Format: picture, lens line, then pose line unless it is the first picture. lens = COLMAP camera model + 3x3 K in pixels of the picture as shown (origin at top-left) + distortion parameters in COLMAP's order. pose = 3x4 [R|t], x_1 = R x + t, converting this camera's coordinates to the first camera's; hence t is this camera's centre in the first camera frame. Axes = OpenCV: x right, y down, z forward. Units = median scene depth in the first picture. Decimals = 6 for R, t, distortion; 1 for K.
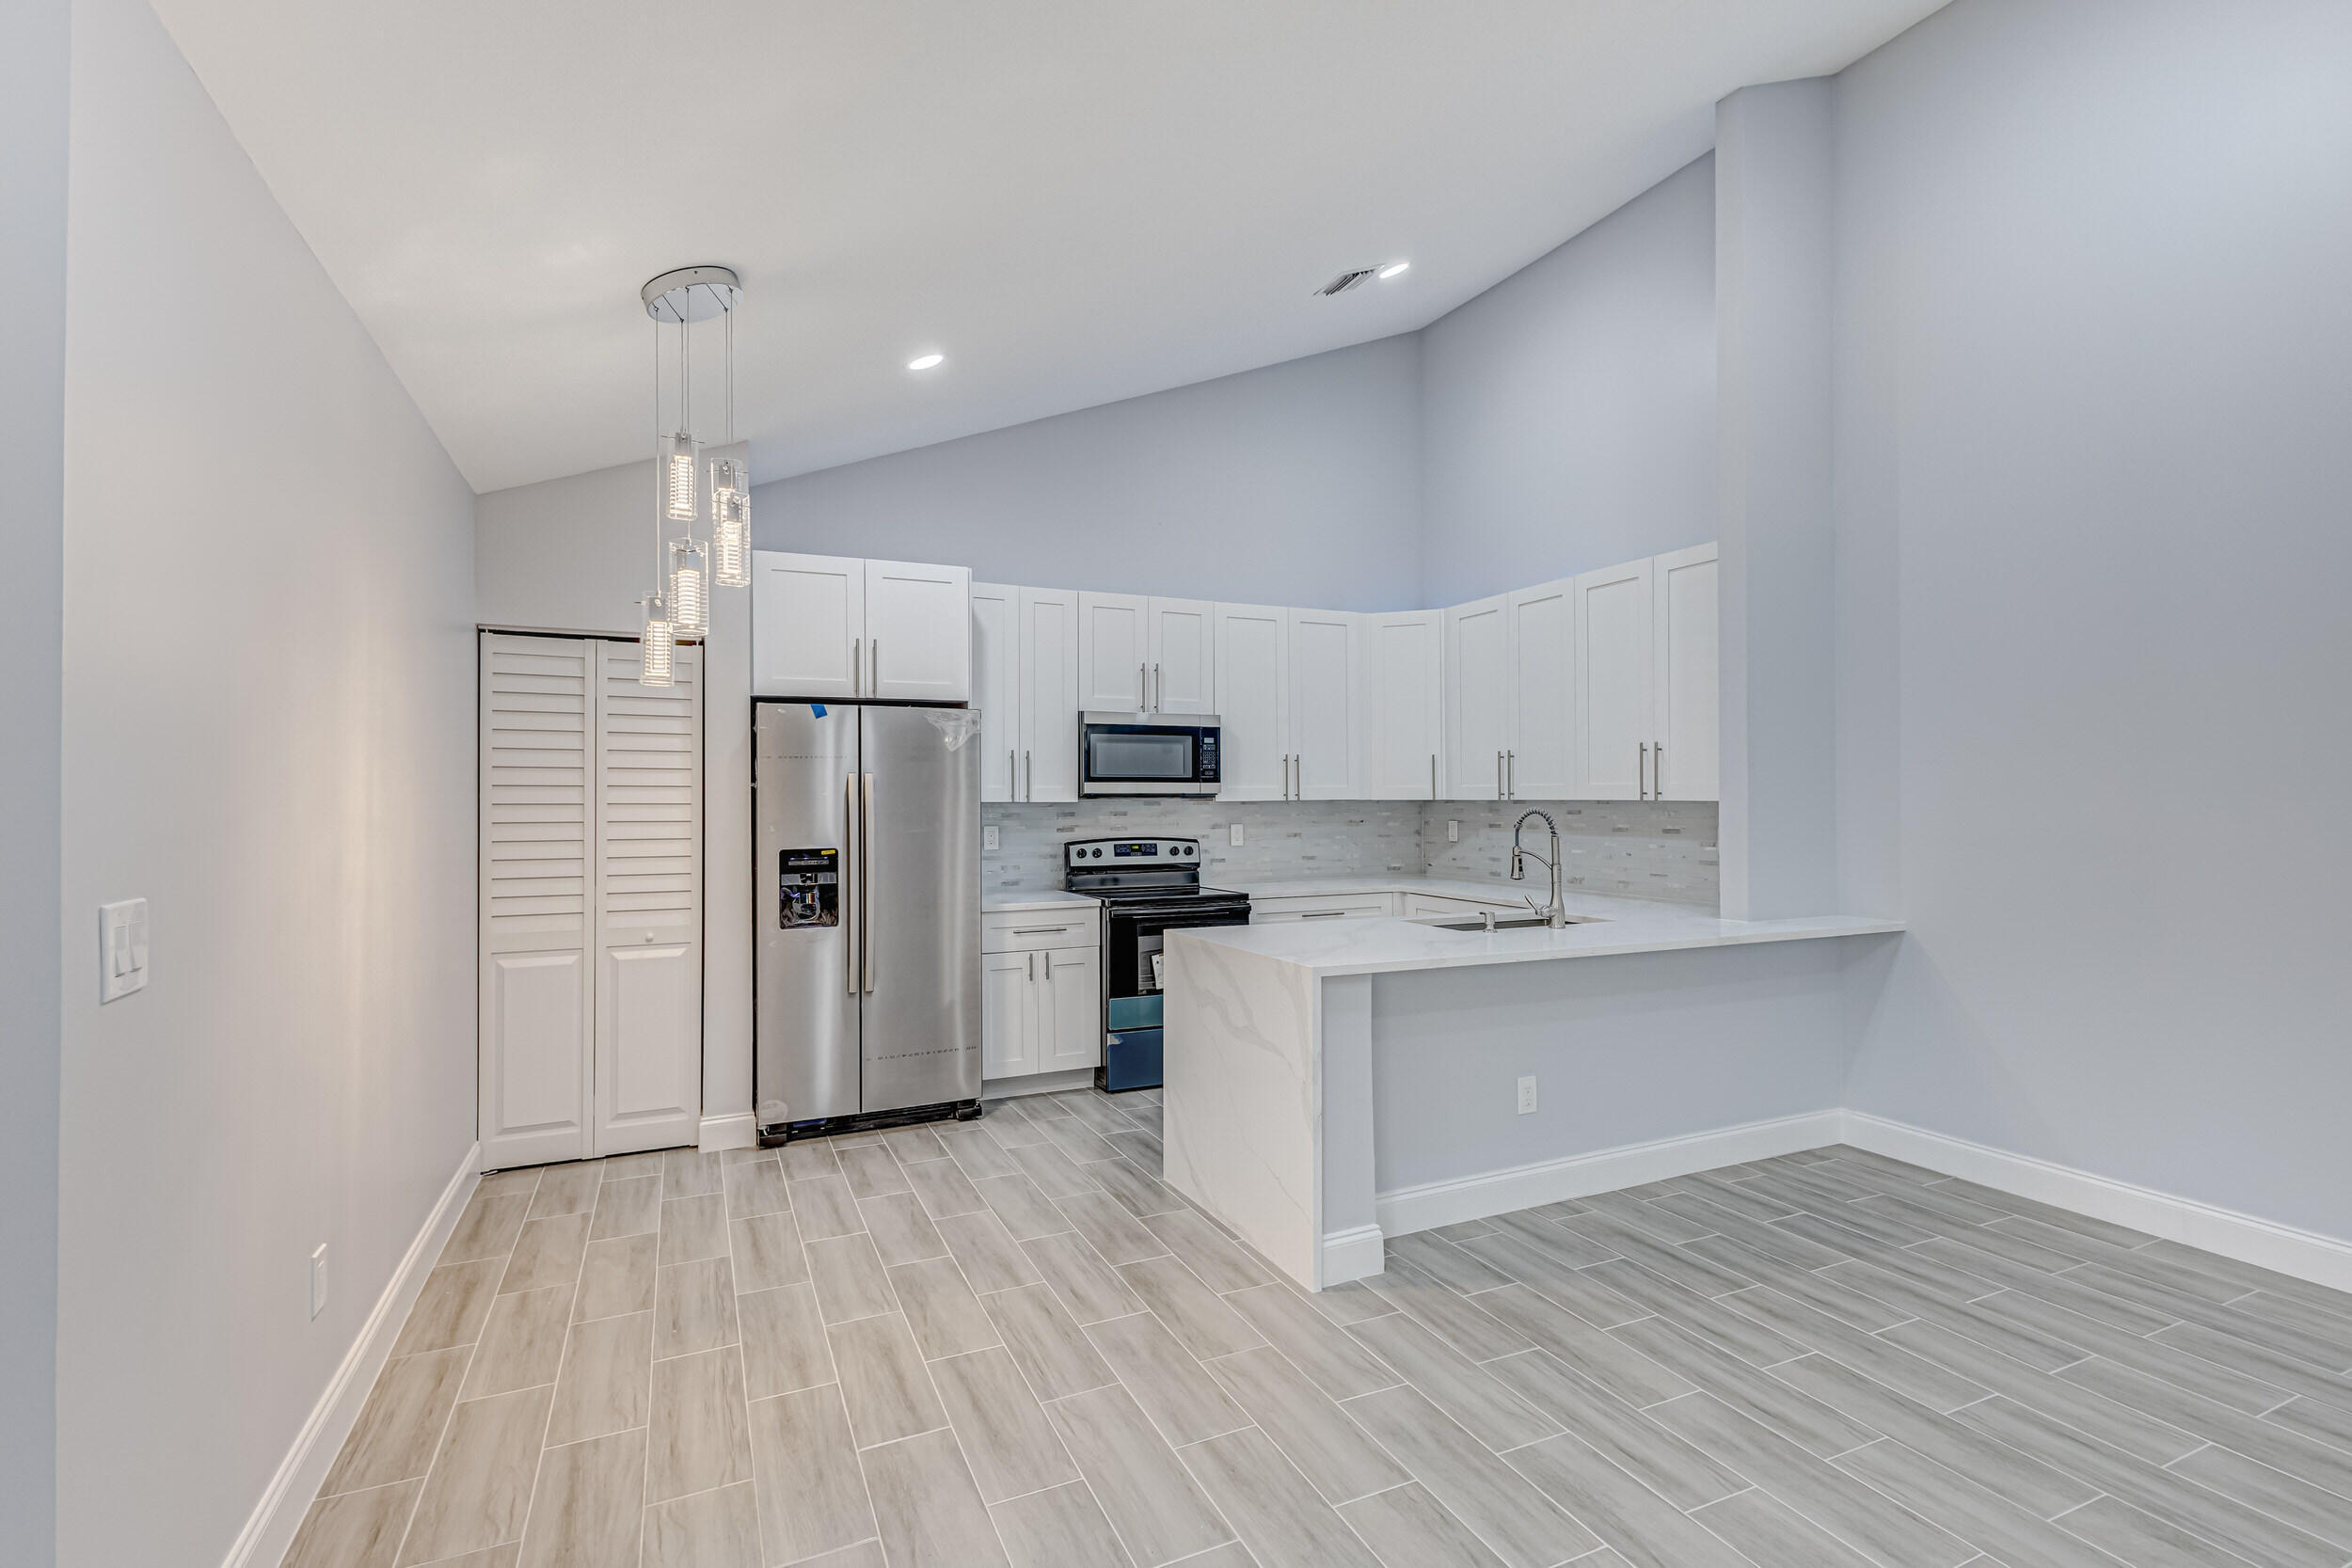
lens RADIAL K [[1089.2, 0, 1176.6], [0, 1089.2, 793.8], [0, 0, 1]] dist [0.013558, -0.000356]
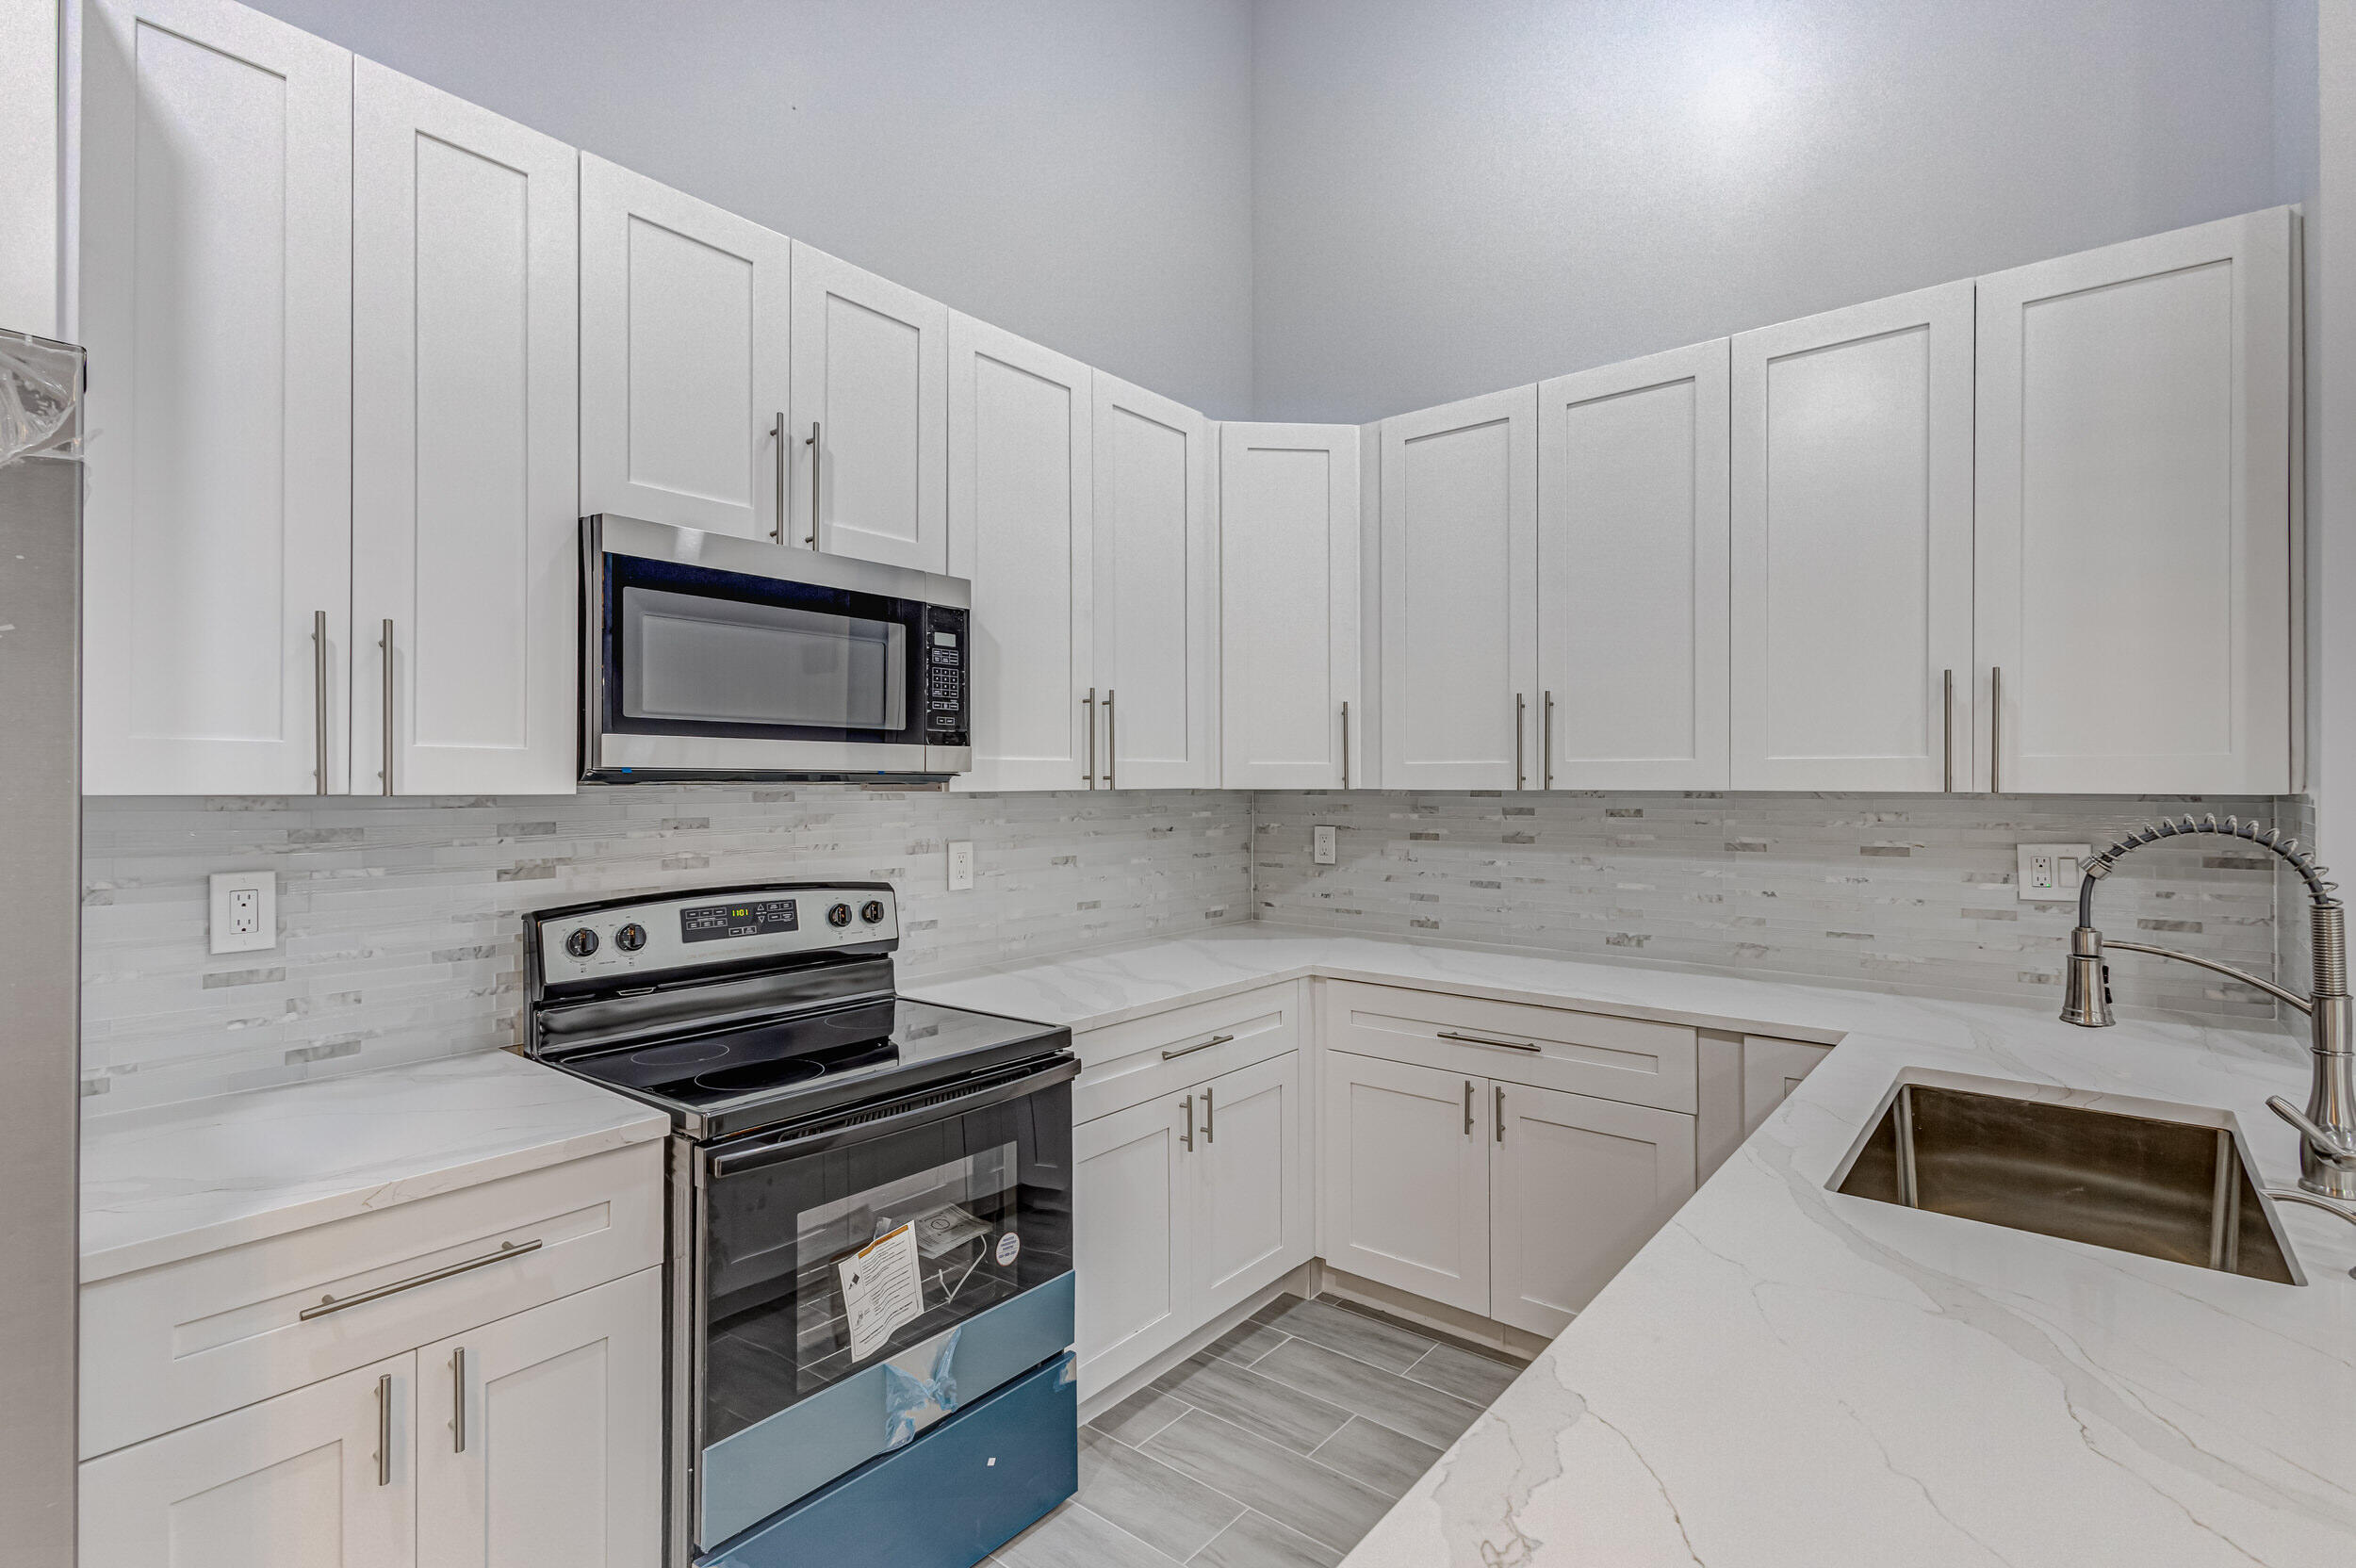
lens RADIAL K [[1109.9, 0, 1173.1], [0, 1109.9, 777.5], [0, 0, 1]] dist [0.014588, 0.000099]
pose [[0.900734, 0.006428, 0.434324, -0.072750], [-0.004760, 0.999977, -0.004930, 0.003426], [-0.434346, 0.002373, 0.900743, 0.605250]]
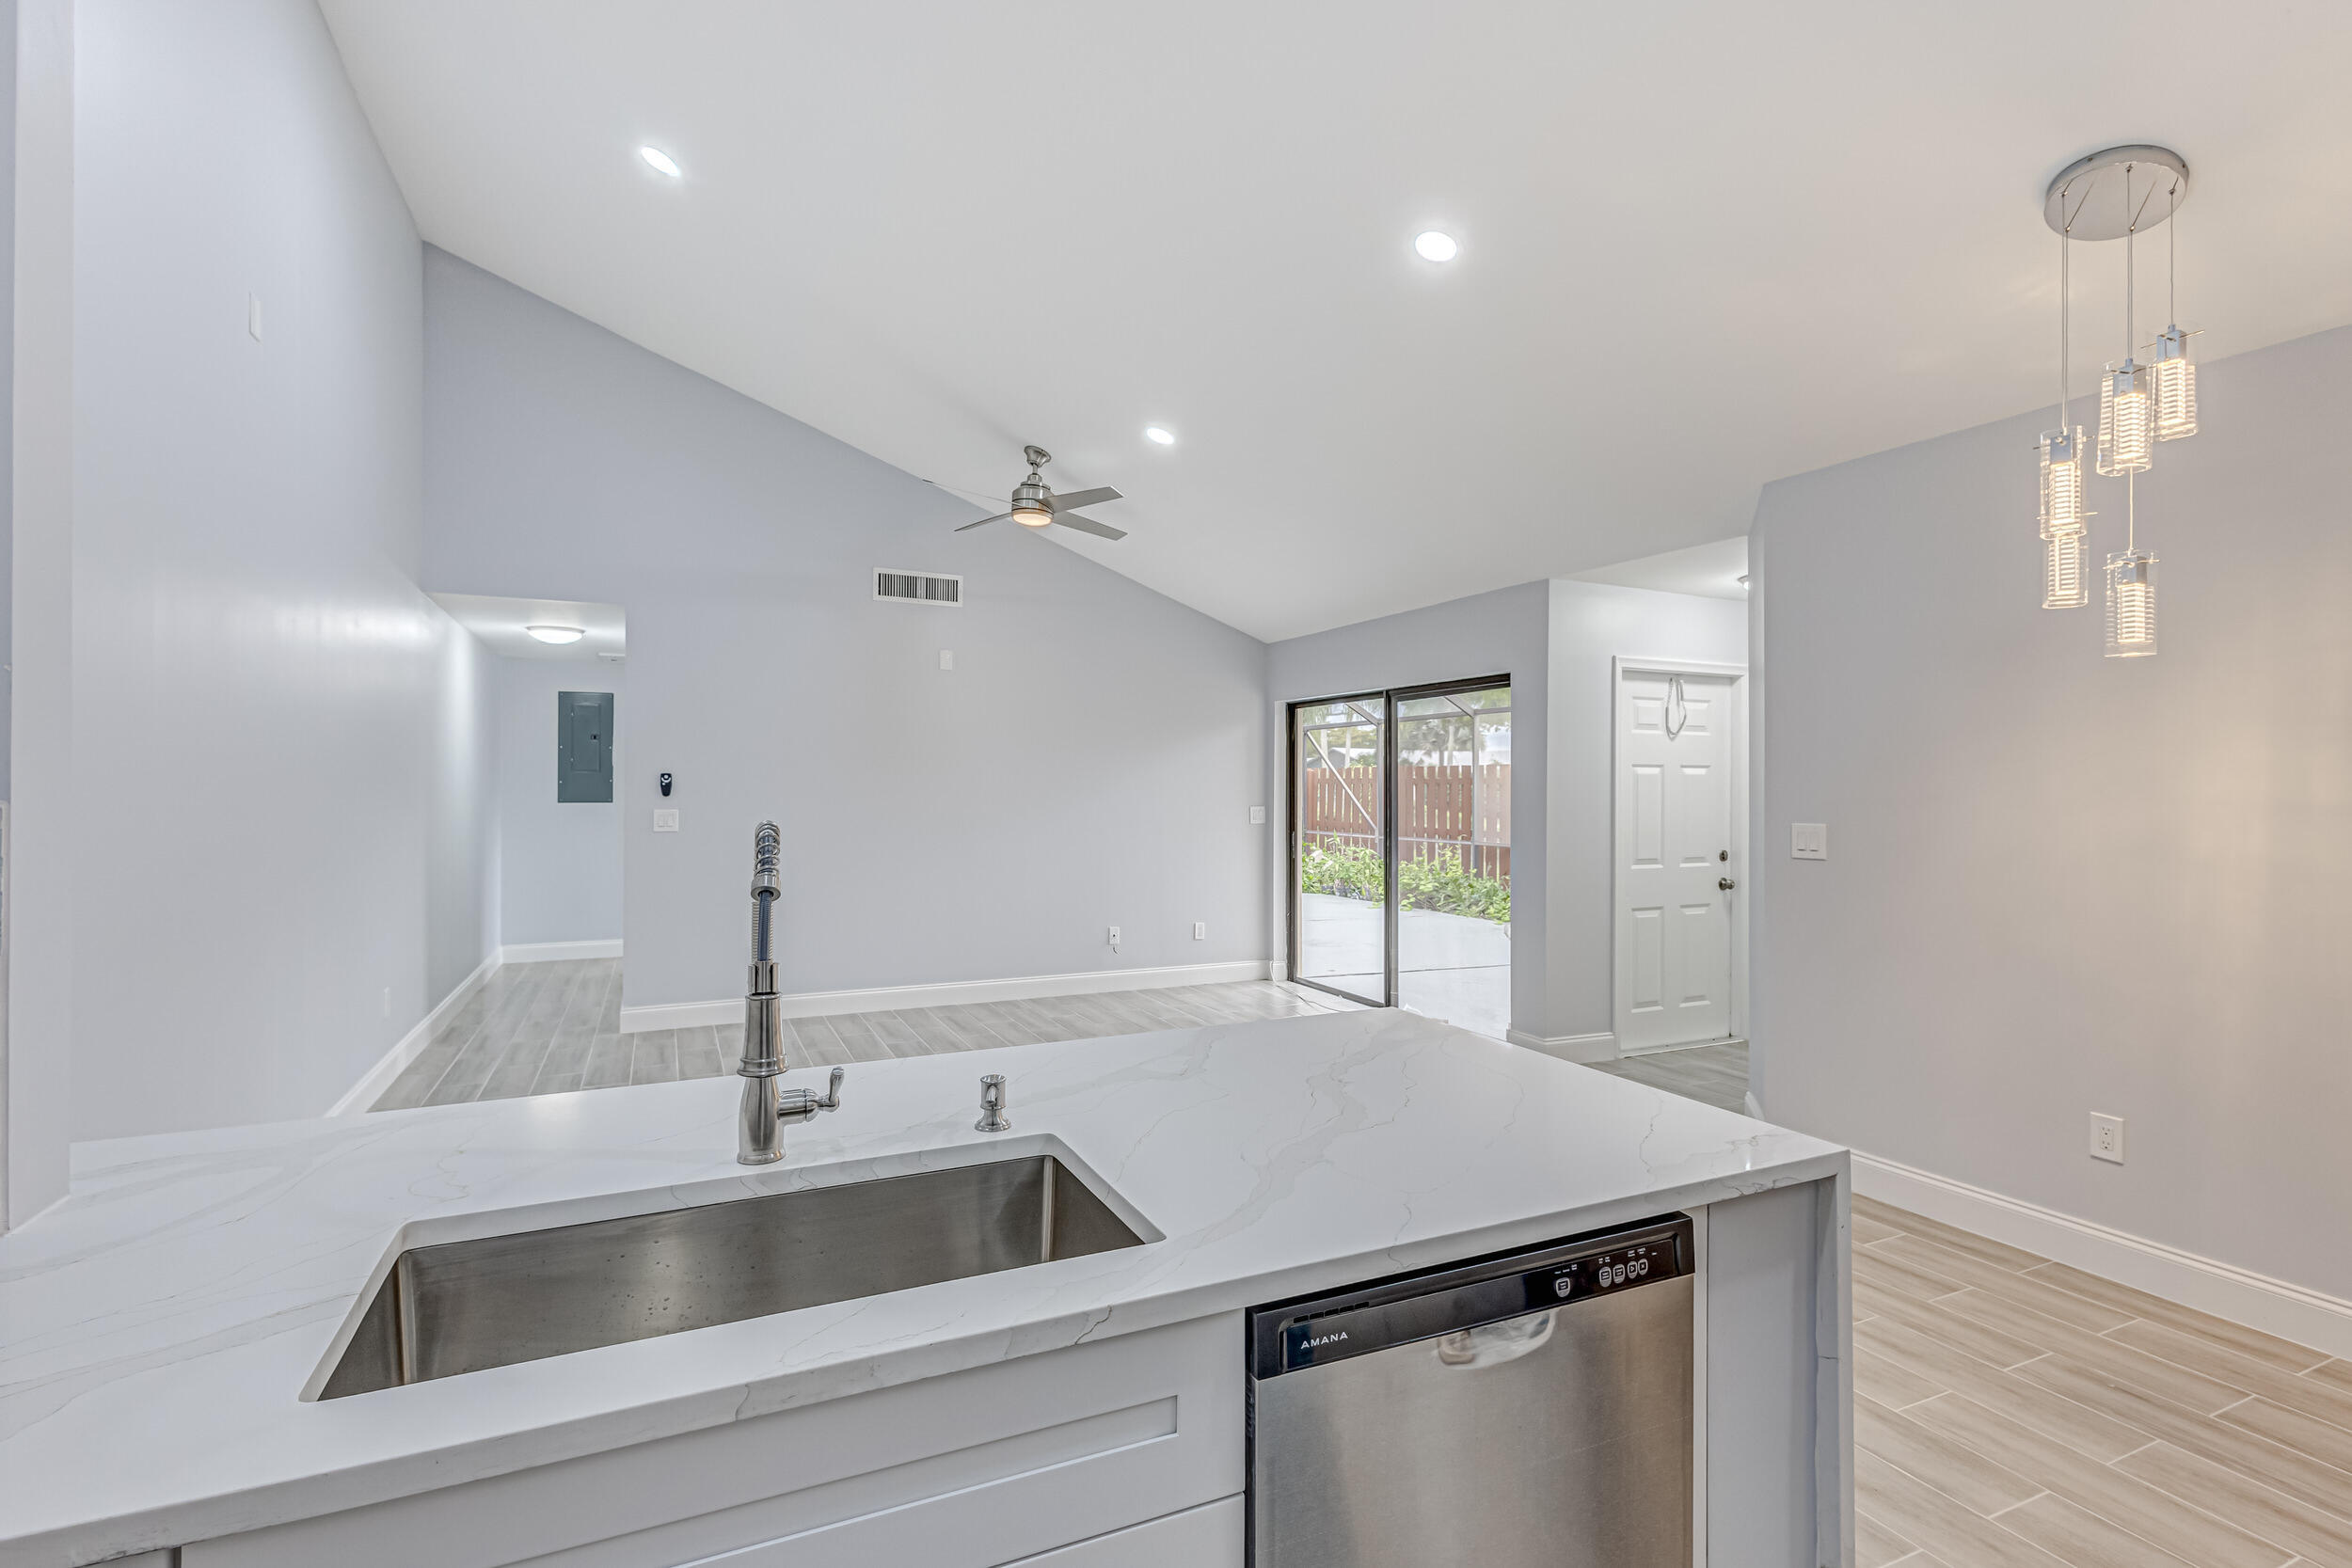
lens RADIAL K [[1089.2, 0, 1176.6], [0, 1089.2, 793.8], [0, 0, 1]] dist [0.013558, -0.000356]
pose [[-0.999981, -0.002177, 0.005815, 0.150332], [-0.002162, 0.999995, 0.002486, 0.006016], [-0.005820, 0.002474, -0.999980, 0.971235]]
